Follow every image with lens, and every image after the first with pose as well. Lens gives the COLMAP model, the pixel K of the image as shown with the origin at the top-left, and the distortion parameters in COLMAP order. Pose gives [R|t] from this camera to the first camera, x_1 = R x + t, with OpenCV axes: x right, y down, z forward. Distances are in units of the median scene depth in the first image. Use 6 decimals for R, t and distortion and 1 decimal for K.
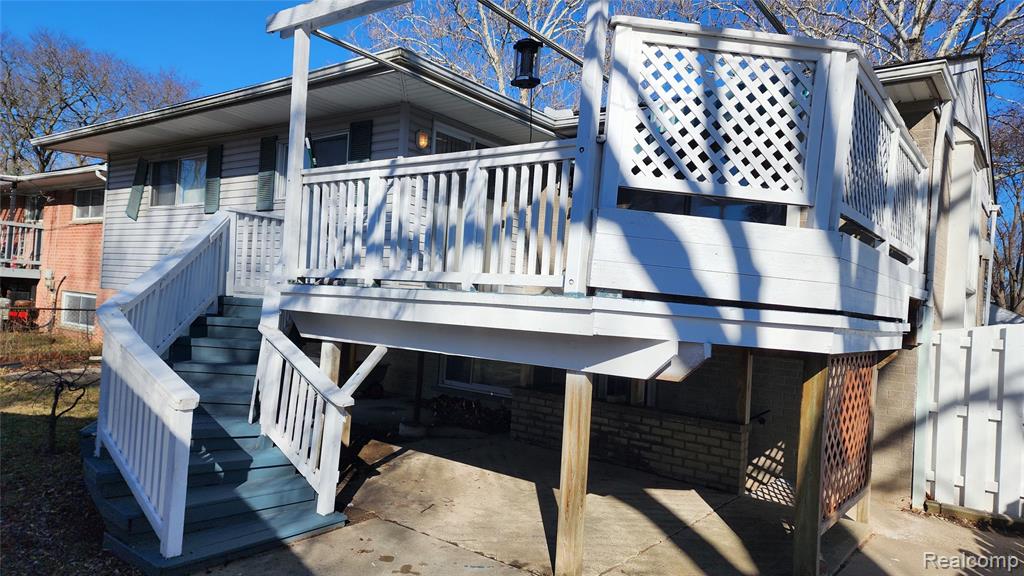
lens RADIAL K [[665.0, 0, 506.4], [0, 665.0, 288.9], [0, 0, 1]] dist [0.062053, -0.049927]
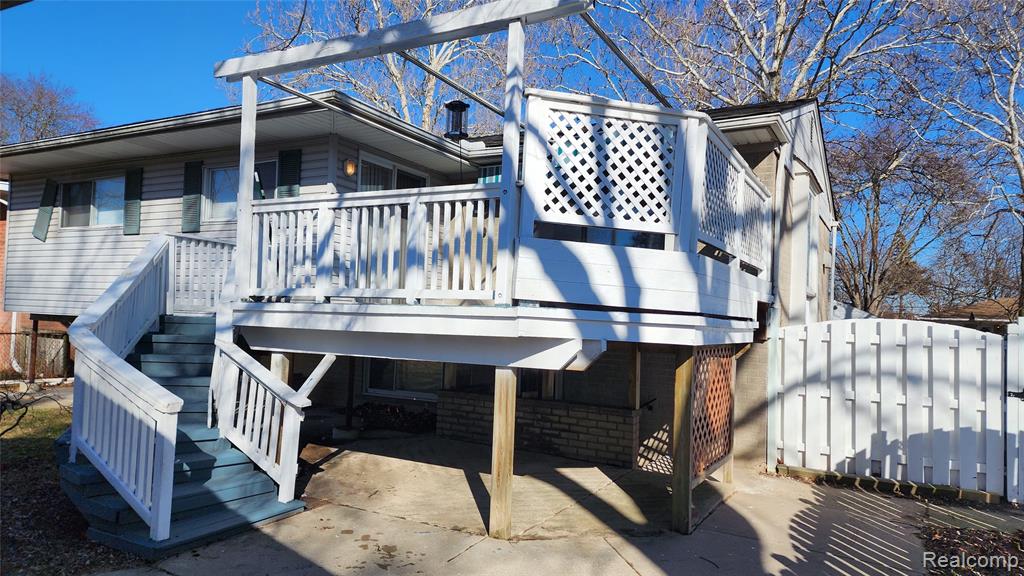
lens RADIAL K [[665.0, 0, 506.4], [0, 665.0, 288.9], [0, 0, 1]] dist [0.062053, -0.049927]
pose [[0.989048, -0.020753, 0.146129, -0.053069], [0.023227, 0.999614, -0.015249, -0.002444], [-0.145756, 0.018477, 0.989148, -0.183432]]
